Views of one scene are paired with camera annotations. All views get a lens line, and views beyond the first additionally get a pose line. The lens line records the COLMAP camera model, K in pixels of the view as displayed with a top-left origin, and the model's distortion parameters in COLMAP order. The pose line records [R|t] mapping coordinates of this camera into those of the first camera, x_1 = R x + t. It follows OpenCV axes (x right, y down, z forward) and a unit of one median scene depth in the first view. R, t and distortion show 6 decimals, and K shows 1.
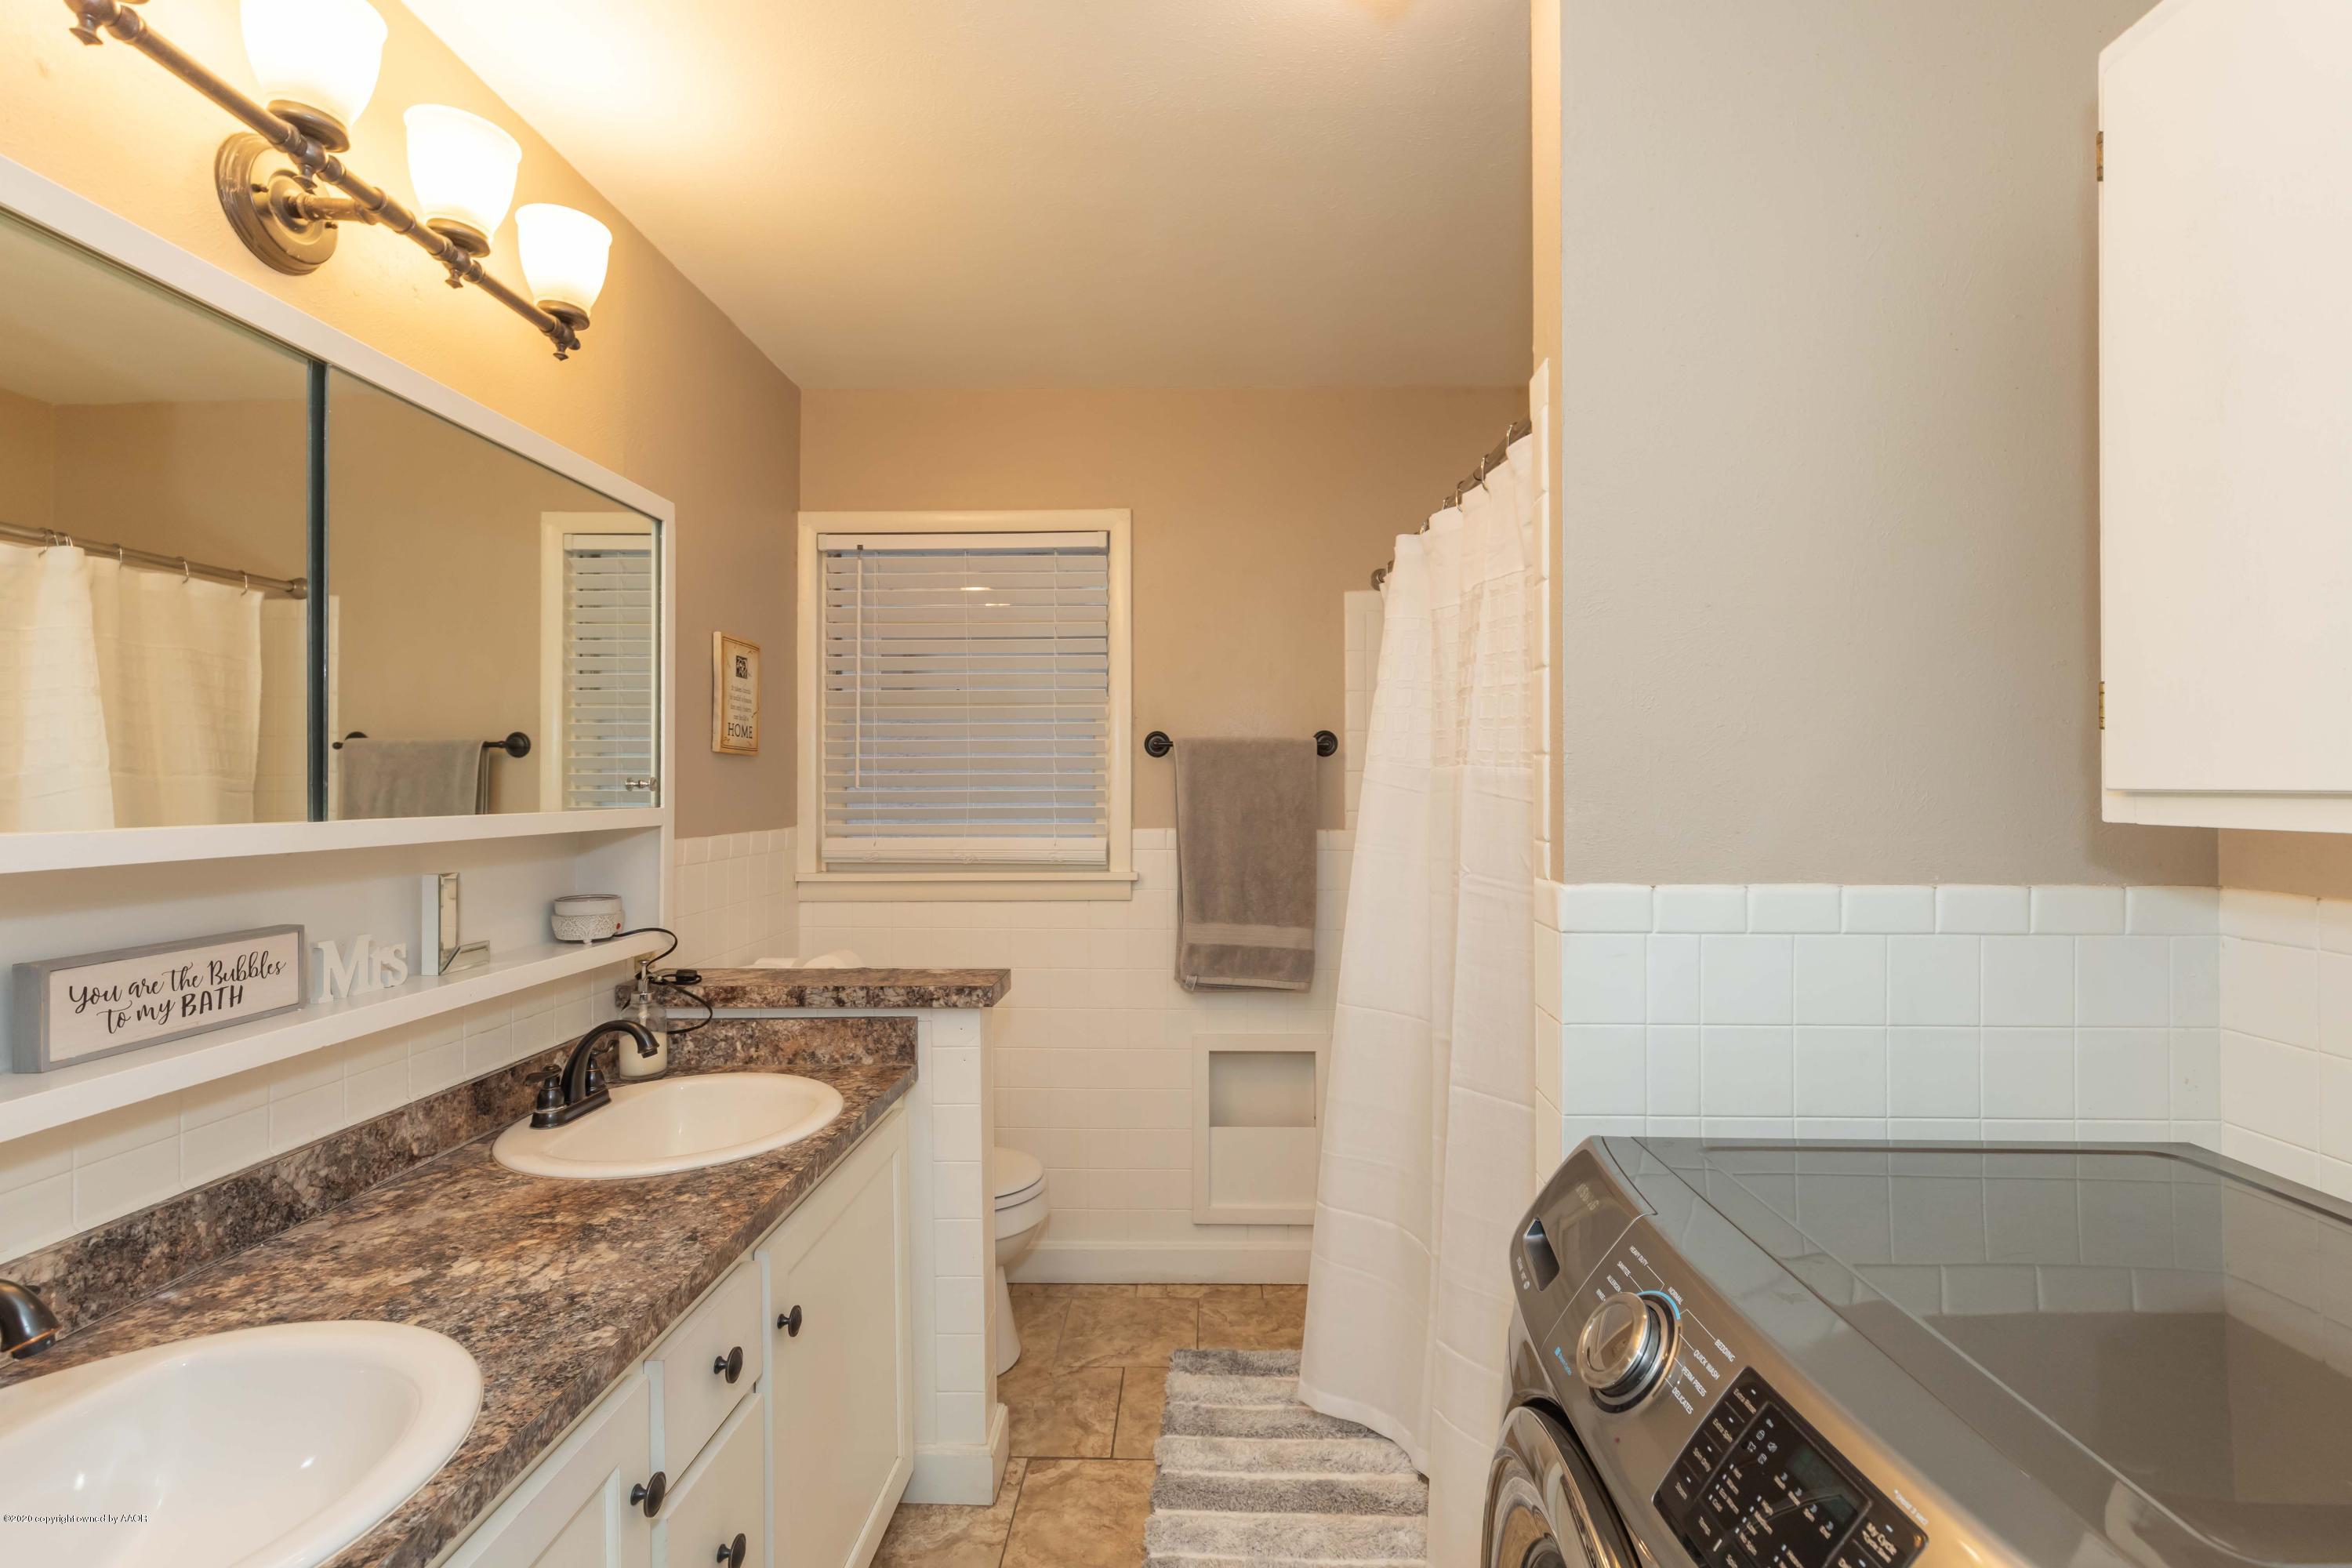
lens RADIAL K [[1048.9, 0, 1185.9], [0, 1048.9, 780.3], [0, 0, 1]] dist [0.005093, -0.000764]
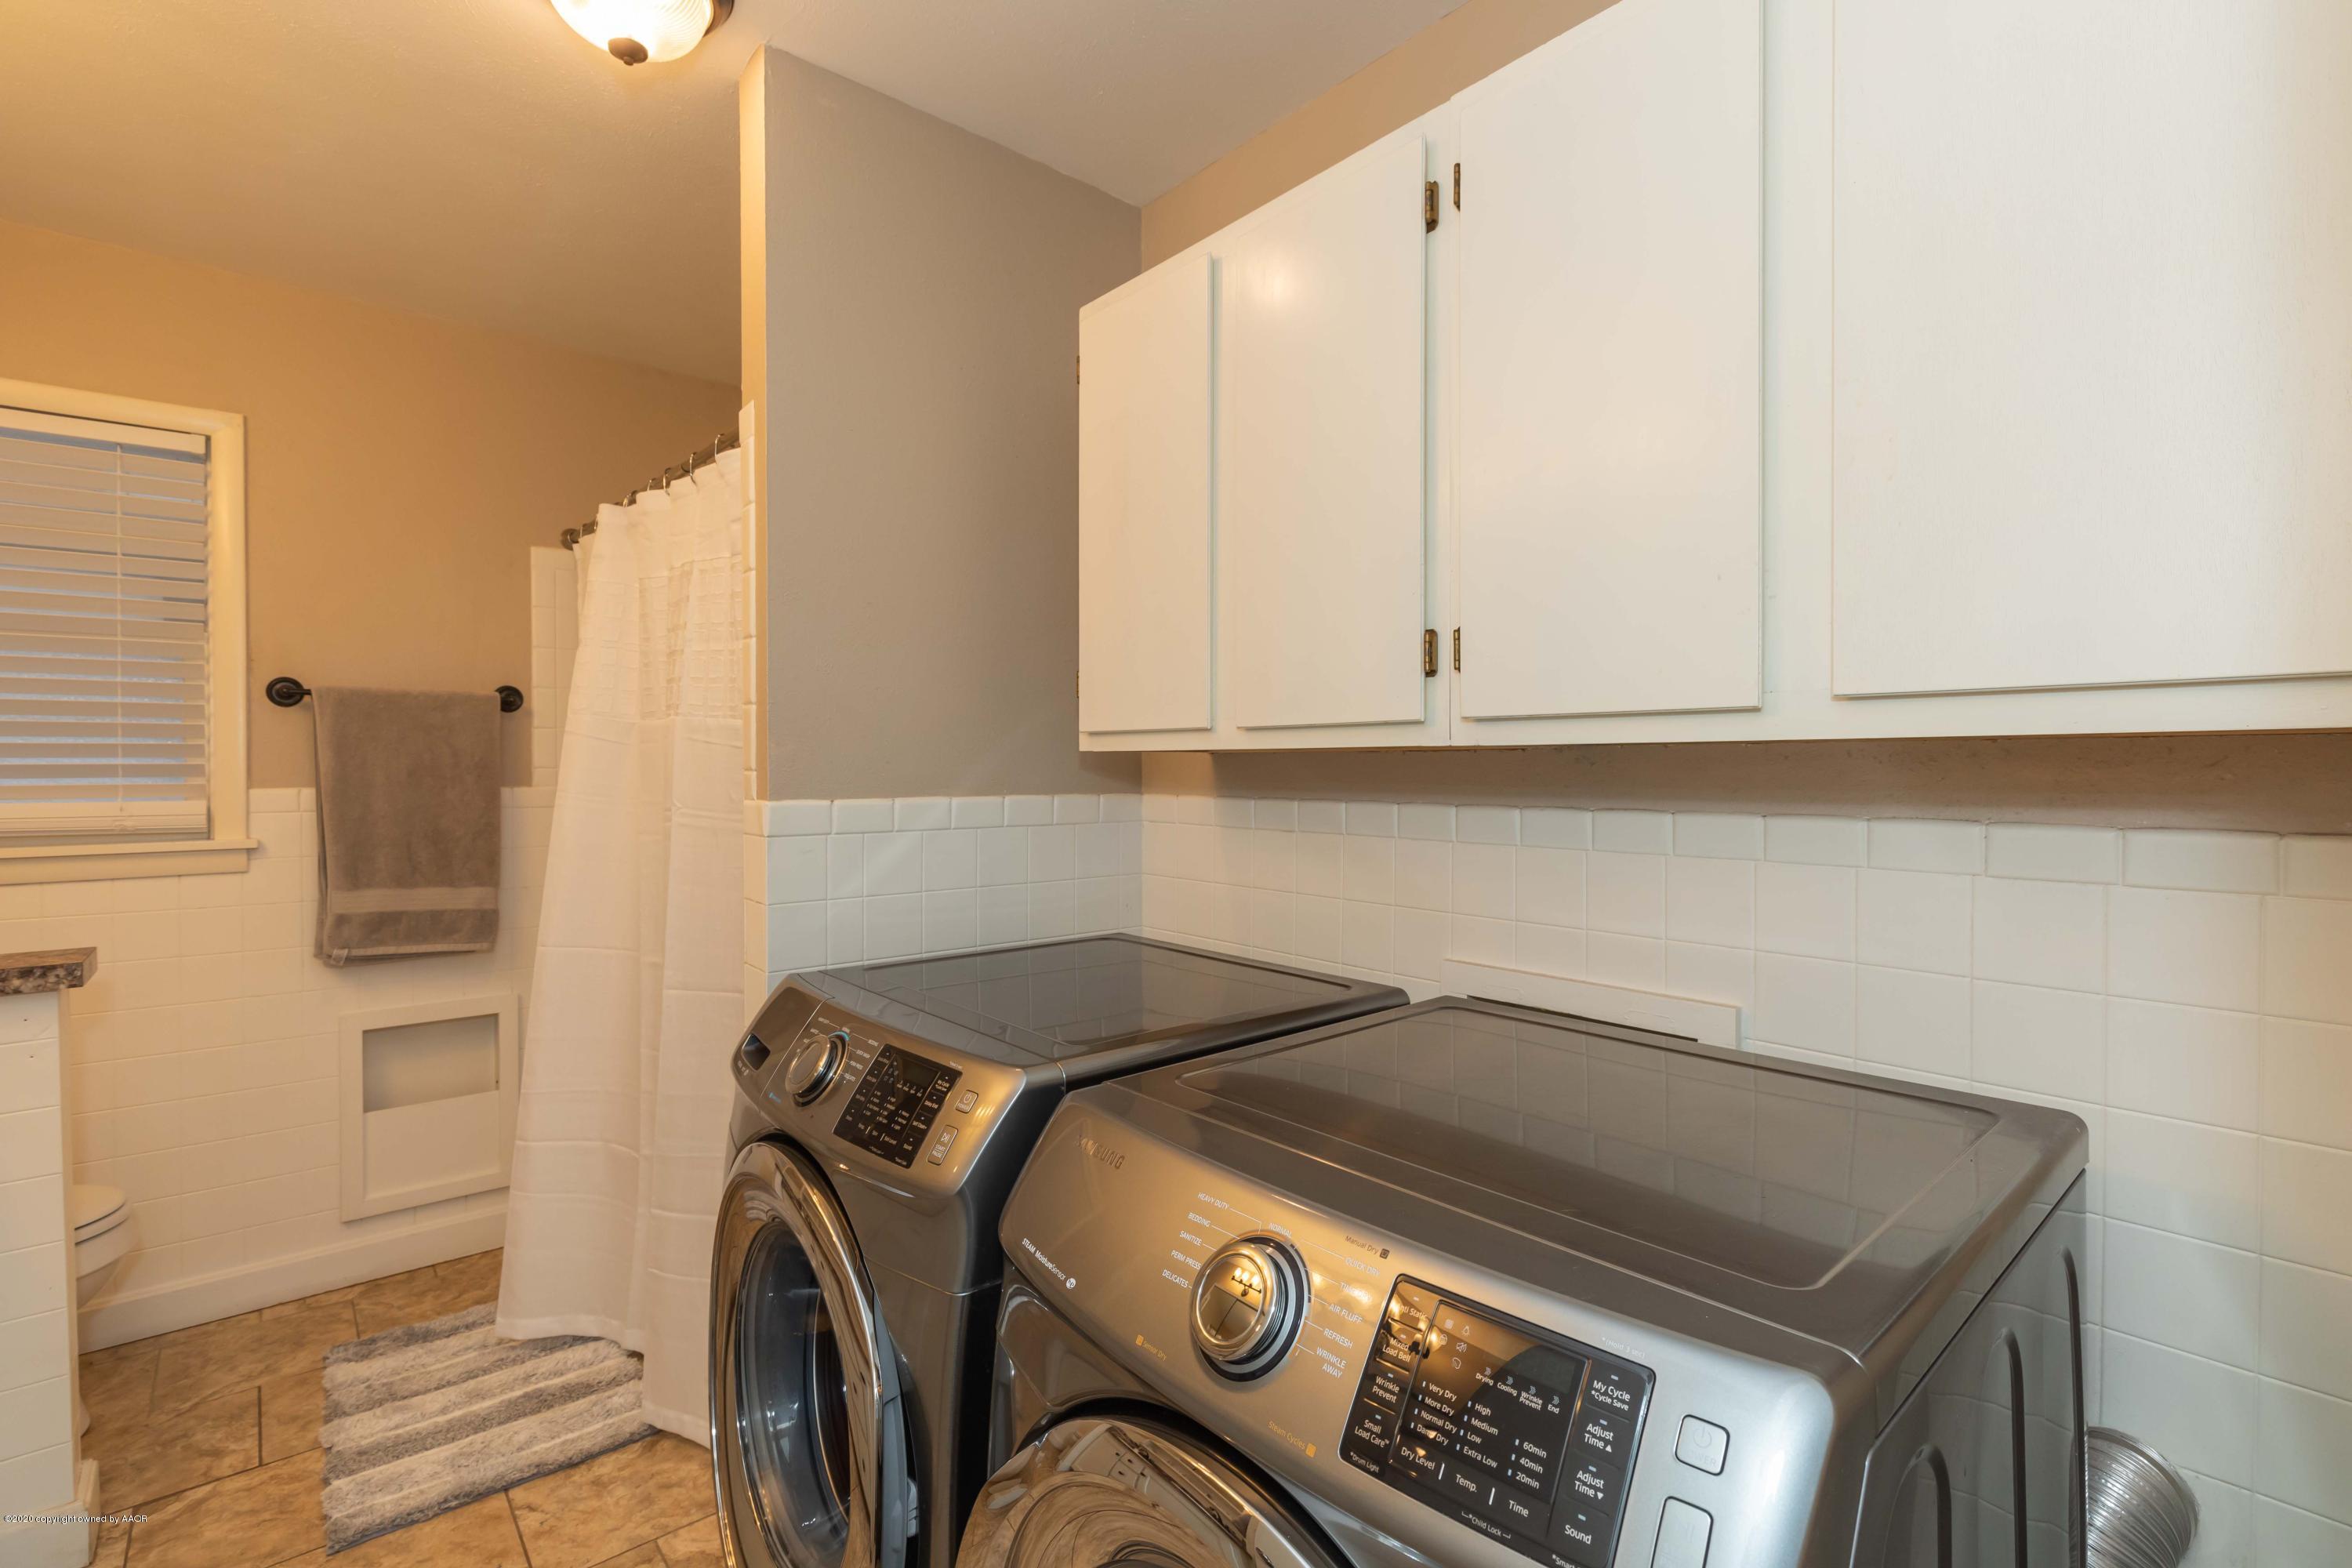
lens RADIAL K [[1048.9, 0, 1172.8], [0, 1048.9, 765.4], [0, 0, 1]] dist [0.005093, -0.000764]
pose [[0.741507, -0.002564, 0.670940, -0.092341], [-0.002557, 0.999975, 0.006648, 0.026326], [-0.670940, -0.006646, 0.741482, -0.200904]]
